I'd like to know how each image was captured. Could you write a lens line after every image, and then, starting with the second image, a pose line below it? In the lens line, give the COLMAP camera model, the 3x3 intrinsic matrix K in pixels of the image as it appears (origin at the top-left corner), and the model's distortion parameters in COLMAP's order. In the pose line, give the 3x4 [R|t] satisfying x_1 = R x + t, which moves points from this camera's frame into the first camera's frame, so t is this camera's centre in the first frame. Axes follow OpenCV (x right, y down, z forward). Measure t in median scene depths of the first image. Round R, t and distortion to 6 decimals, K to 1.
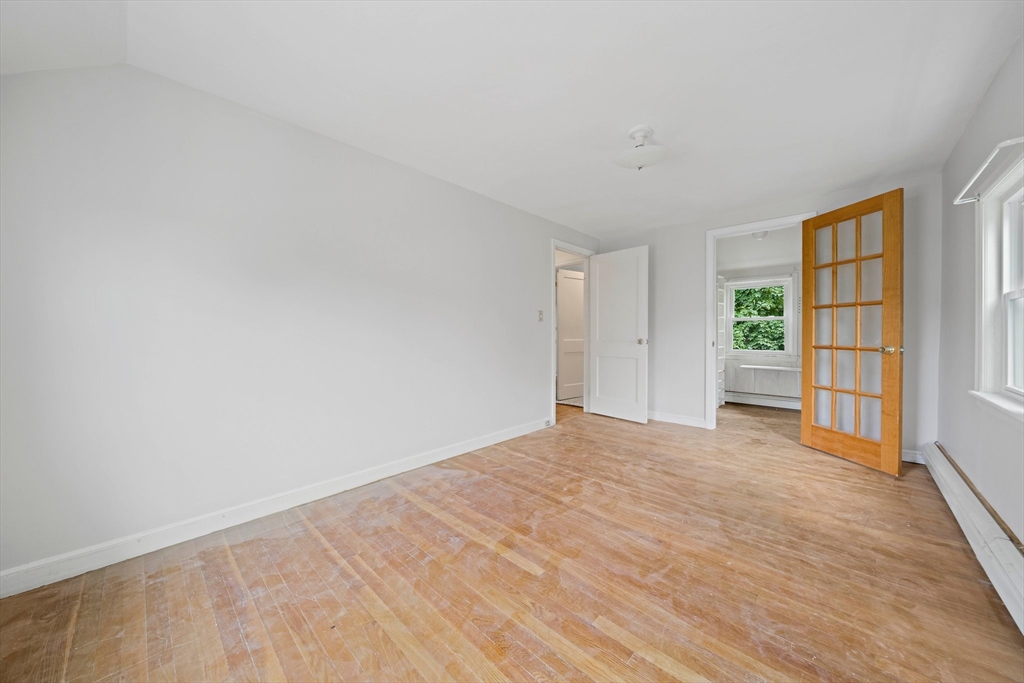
lens RADIAL K [[363.0, 0, 512.1], [0, 363.0, 334.6], [0, 0, 1]] dist [-0.003715, -0.000329]
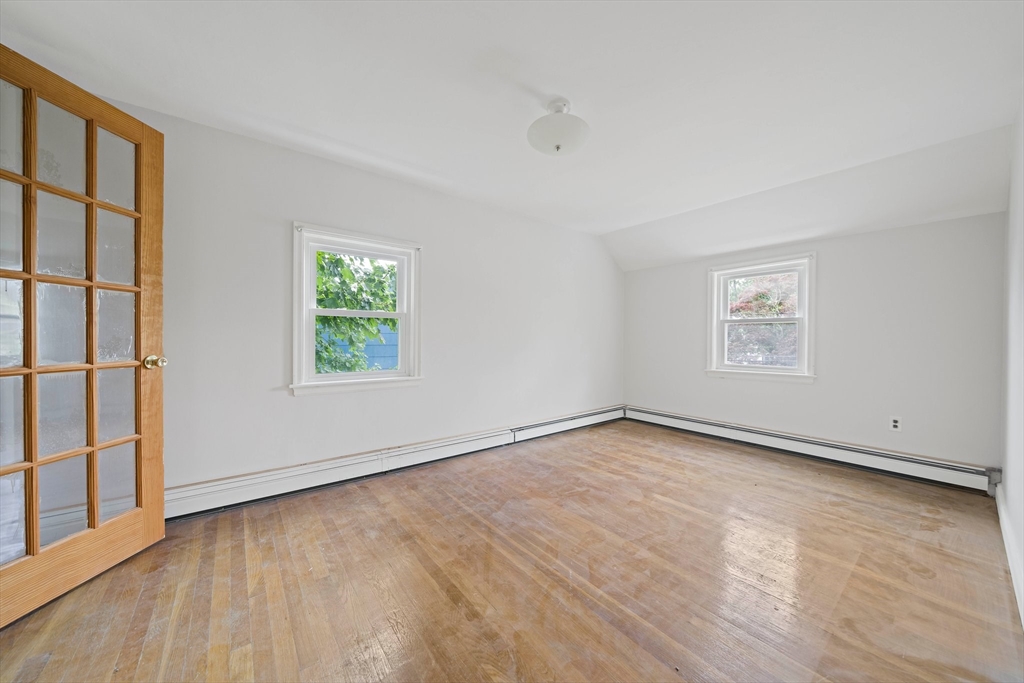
lens RADIAL K [[363.0, 0, 513.3], [0, 363.0, 339.6], [0, 0, 1]] dist [-0.003715, -0.000329]
pose [[-0.989779, -0.007486, 0.142415, 0.337278], [-0.005634, 0.999894, 0.013405, -0.015365], [-0.142500, 0.012466, -0.989716, 1.904527]]
